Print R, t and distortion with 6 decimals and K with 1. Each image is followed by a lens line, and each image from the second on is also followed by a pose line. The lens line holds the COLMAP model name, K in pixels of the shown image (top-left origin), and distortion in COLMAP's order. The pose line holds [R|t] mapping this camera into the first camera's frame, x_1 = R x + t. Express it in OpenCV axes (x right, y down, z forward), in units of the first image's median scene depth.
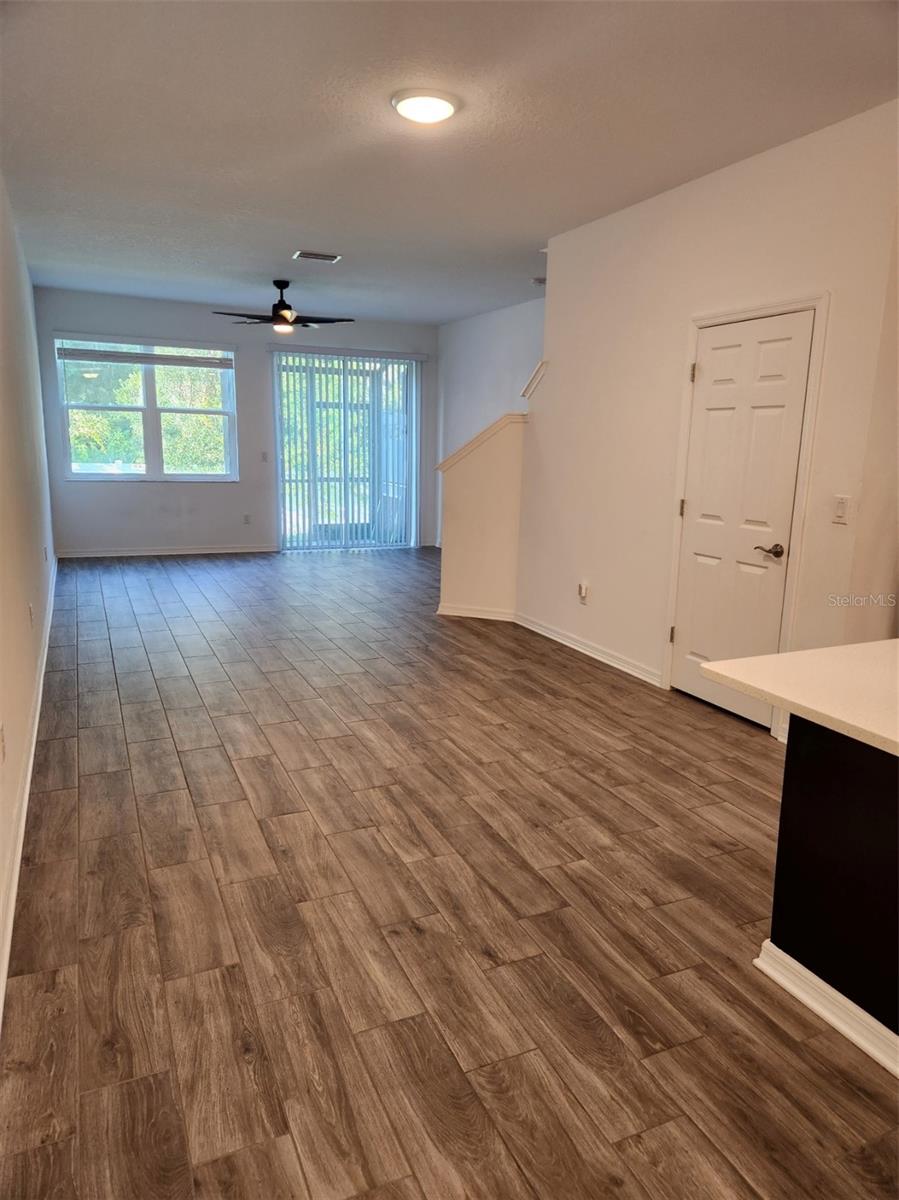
lens RADIAL K [[790.5, 0, 455.0], [0, 790.5, 595.6], [0, 0, 1]] dist [0.089694, -0.069099]
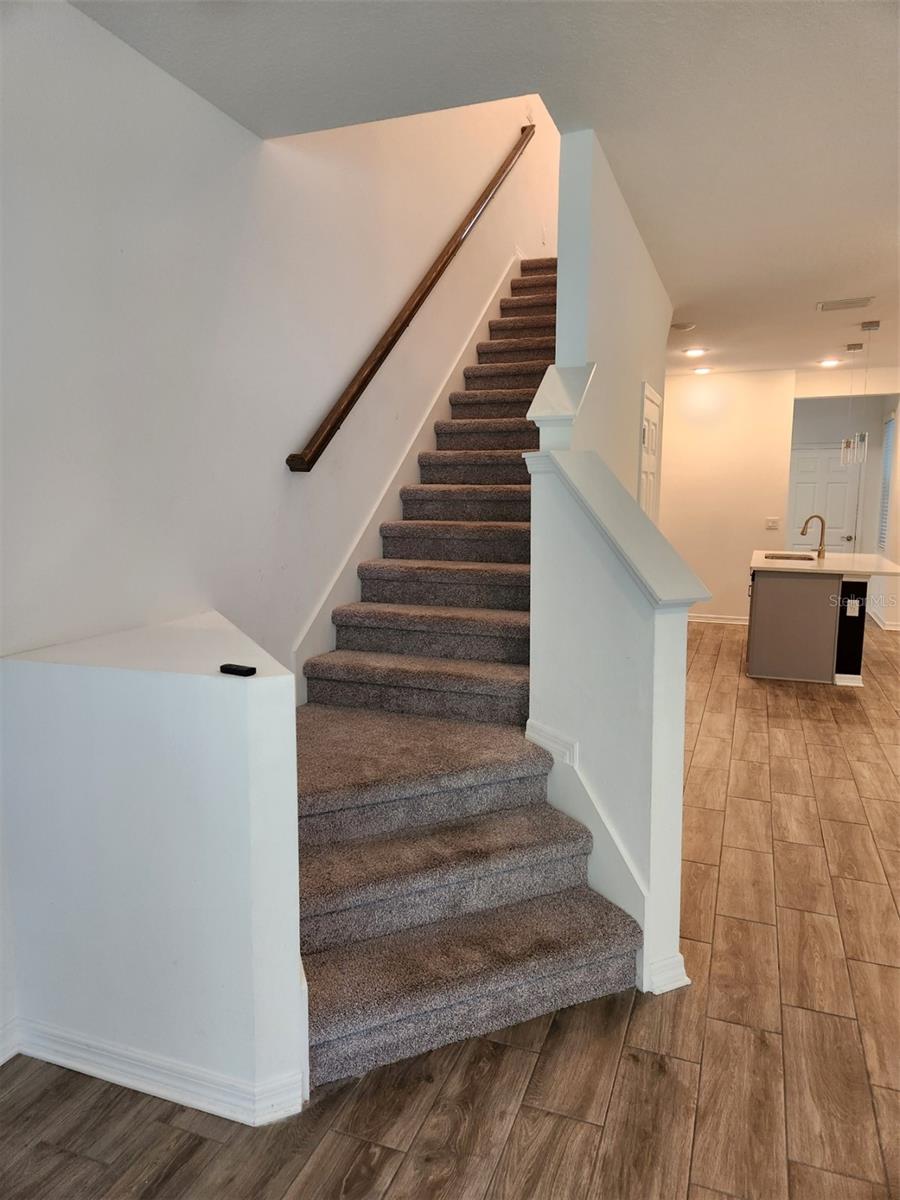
lens RADIAL K [[790.5, 0, 455.5], [0, 790.5, 595.6], [0, 0, 1]] dist [0.089694, -0.069099]
pose [[-0.697487, -0.113323, 0.707580, -0.357699], [0.127574, 0.952007, 0.278223, -0.493981], [-0.705150, 0.284326, -0.649555, 2.353236]]
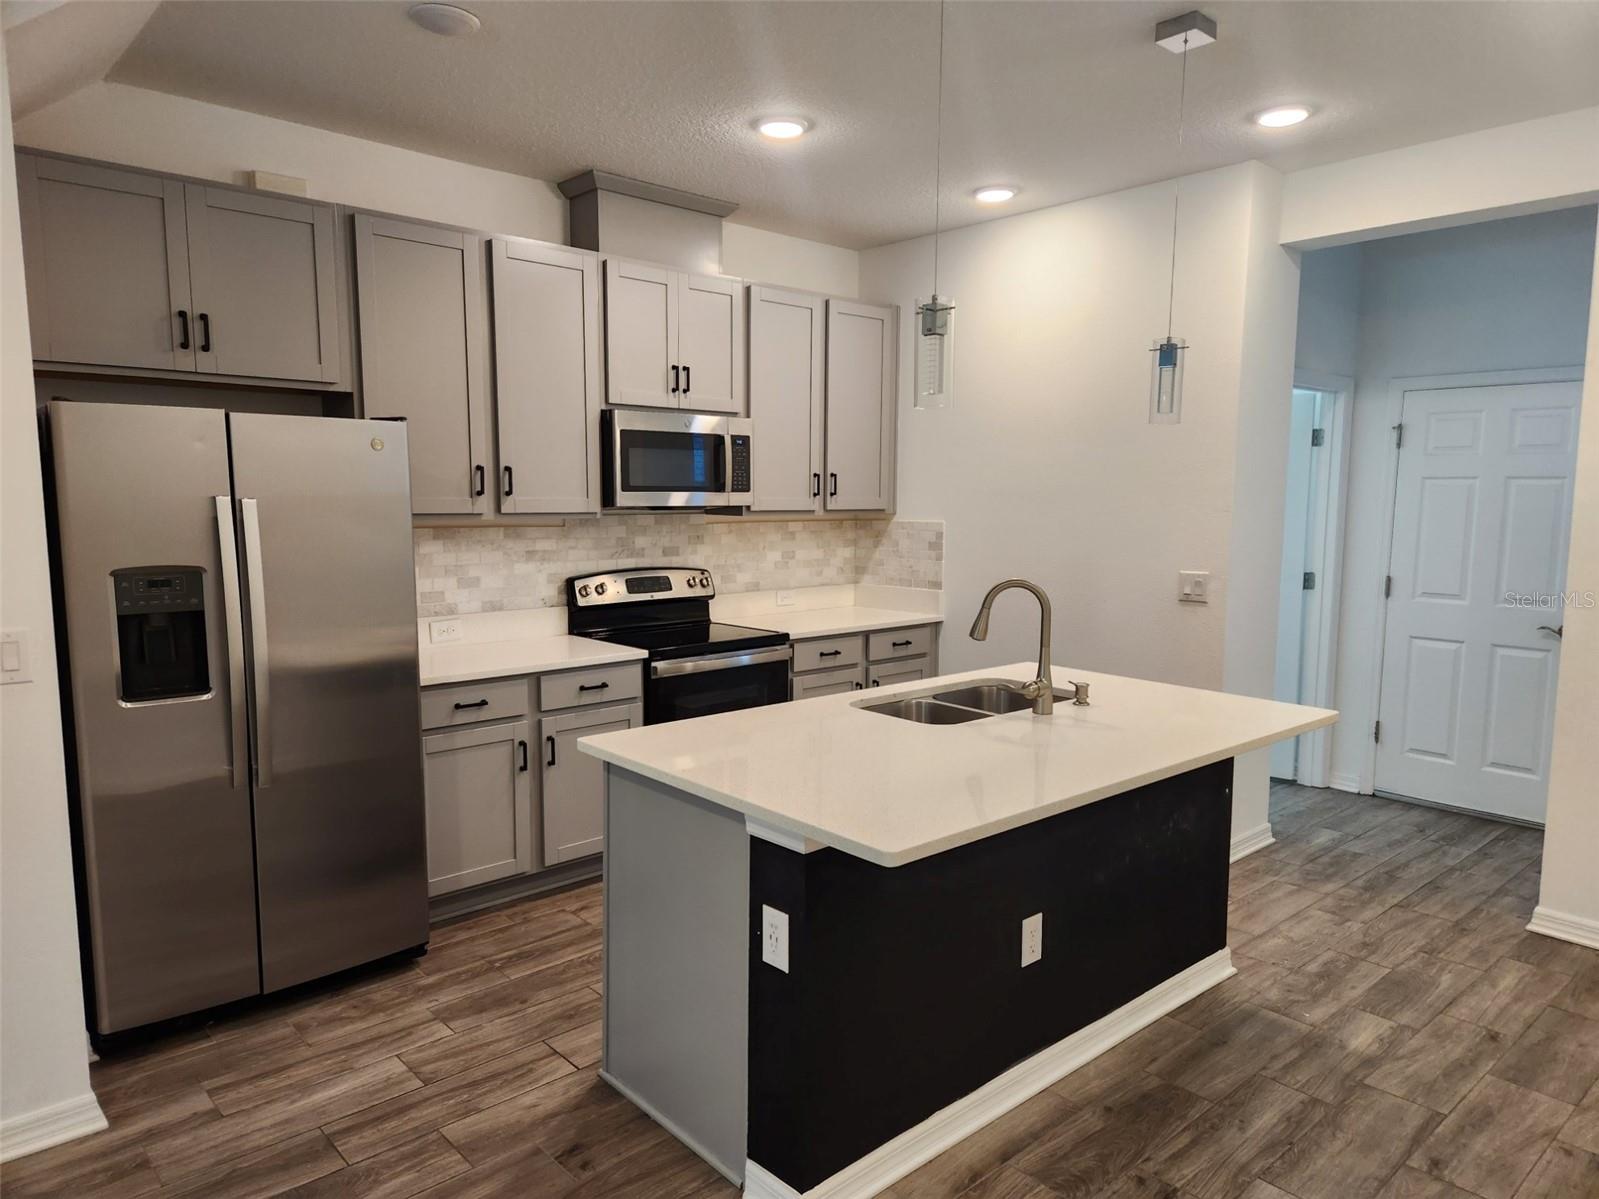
lens RADIAL K [[1061.1, 0, 799.5], [0, 1061.1, 599.5], [0, 0, 1]] dist [0.069818, -0.060118]
pose [[-0.293183, -0.120279, 0.948460, -0.300017], [0.178695, 0.967678, 0.177953, -0.172687], [-0.939208, 0.221658, -0.262213, 0.710262]]
